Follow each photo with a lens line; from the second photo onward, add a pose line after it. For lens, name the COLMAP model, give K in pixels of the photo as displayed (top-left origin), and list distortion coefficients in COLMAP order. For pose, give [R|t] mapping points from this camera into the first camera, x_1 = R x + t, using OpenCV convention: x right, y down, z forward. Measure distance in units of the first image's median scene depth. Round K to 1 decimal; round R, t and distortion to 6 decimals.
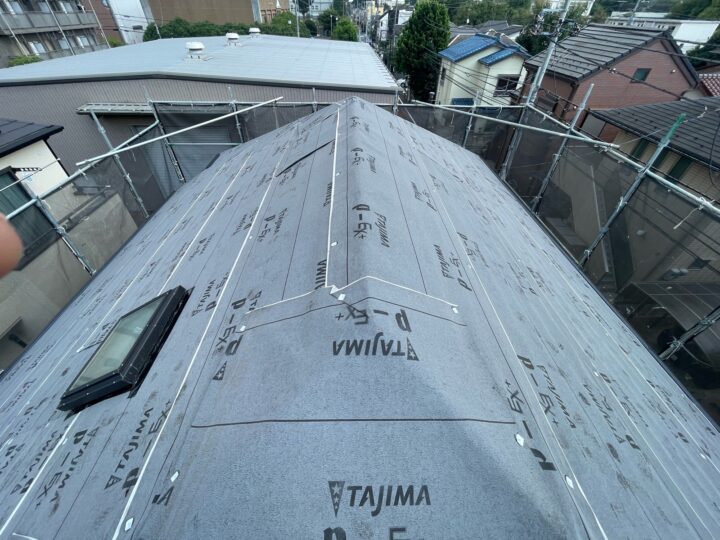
lens RADIAL K [[290.0, 0, 356.4], [0, 290.0, 272.6], [0, 0, 1]] dist [0.003849, -0.000985]
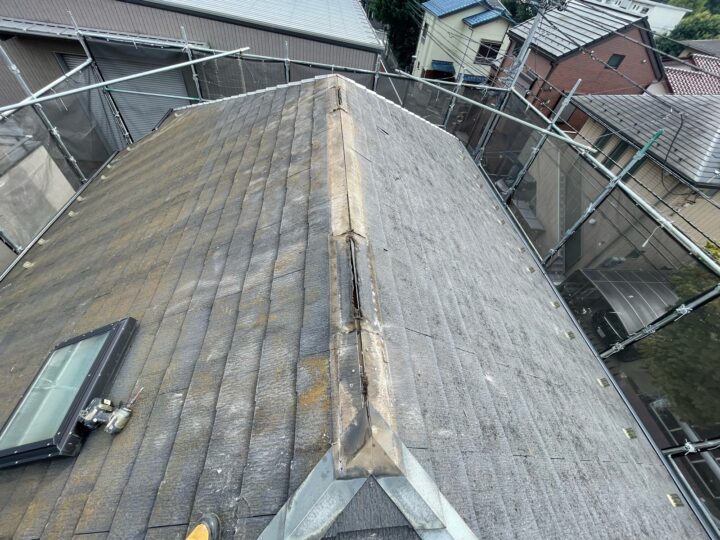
lens RADIAL K [[290.0, 0, 355.5], [0, 290.0, 271.4], [0, 0, 1]] dist [0.003849, -0.000985]
pose [[0.992213, 0.037886, 0.118651, -0.009357], [-0.052304, 0.991289, 0.120870, -0.033892], [-0.113039, -0.126134, 0.985552, 0.016548]]
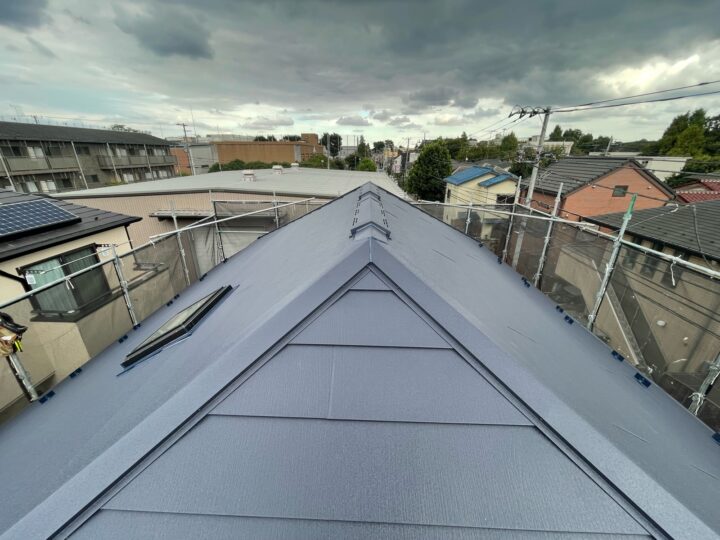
lens RADIAL K [[290.0, 0, 356.1], [0, 290.0, 271.2], [0, 0, 1]] dist [0.003849, -0.000985]
pose [[0.997935, 0.015261, -0.062389, 0.005426], [-0.035830, 0.938444, -0.343569, 0.062706], [0.053306, 0.345095, 0.937053, -0.031141]]
